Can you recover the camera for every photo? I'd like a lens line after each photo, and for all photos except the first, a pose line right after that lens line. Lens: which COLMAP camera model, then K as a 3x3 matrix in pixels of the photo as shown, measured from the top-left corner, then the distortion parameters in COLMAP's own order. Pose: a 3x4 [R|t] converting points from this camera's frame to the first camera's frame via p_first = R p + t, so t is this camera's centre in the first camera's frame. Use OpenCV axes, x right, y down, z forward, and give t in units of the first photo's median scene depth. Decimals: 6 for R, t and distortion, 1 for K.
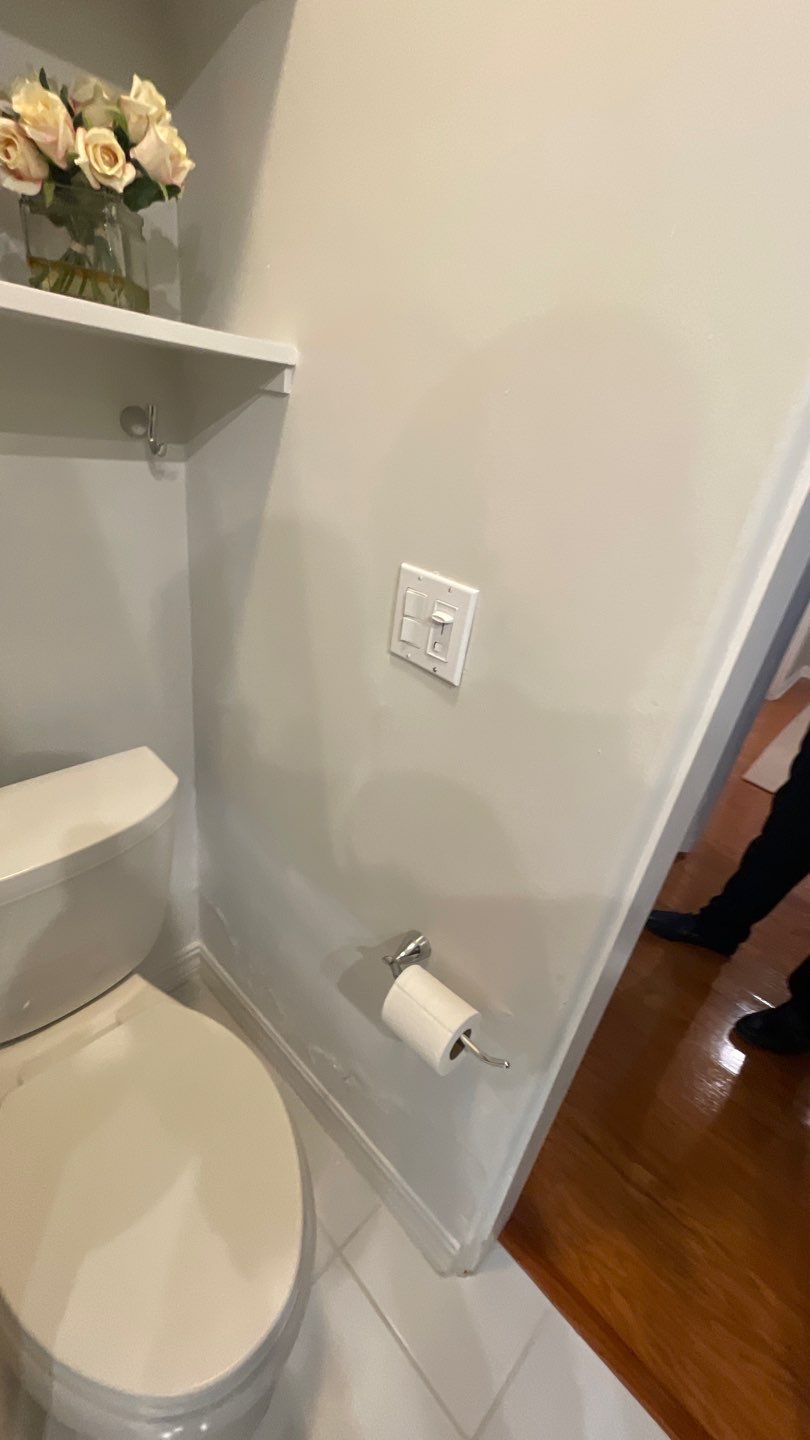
lens RADIAL K [[580.2, 0, 401.7], [0, 580.2, 719.4], [0, 0, 1]] dist [0.002042, 0.001202]
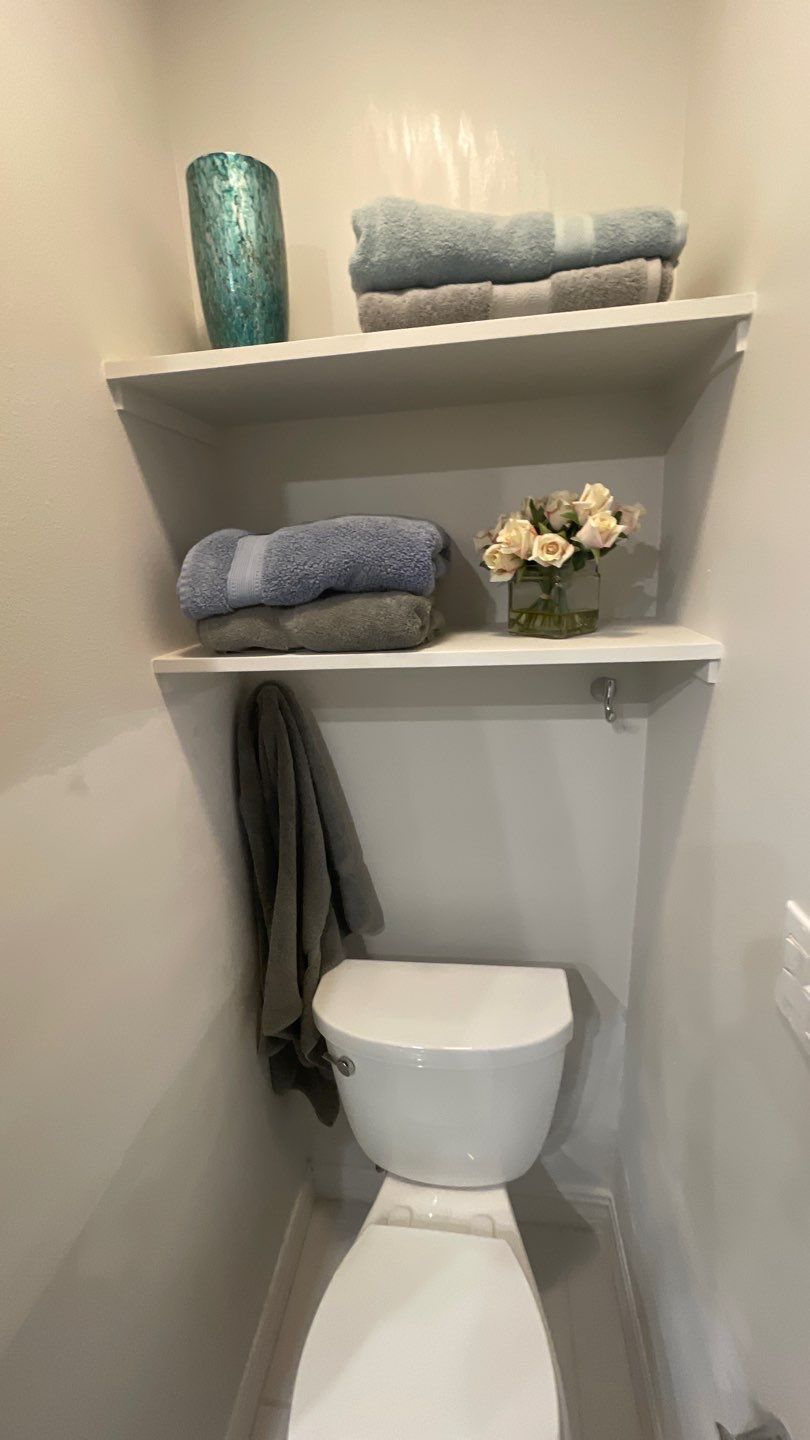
lens RADIAL K [[580.2, 0, 411.2], [0, 580.2, 718.5], [0, 0, 1]] dist [0.002042, 0.001202]
pose [[0.583872, 0.053612, -0.810073, 0.287429], [-0.252715, 0.960245, -0.118598, -0.249114], [0.771510, 0.273964, 0.574209, 0.064803]]
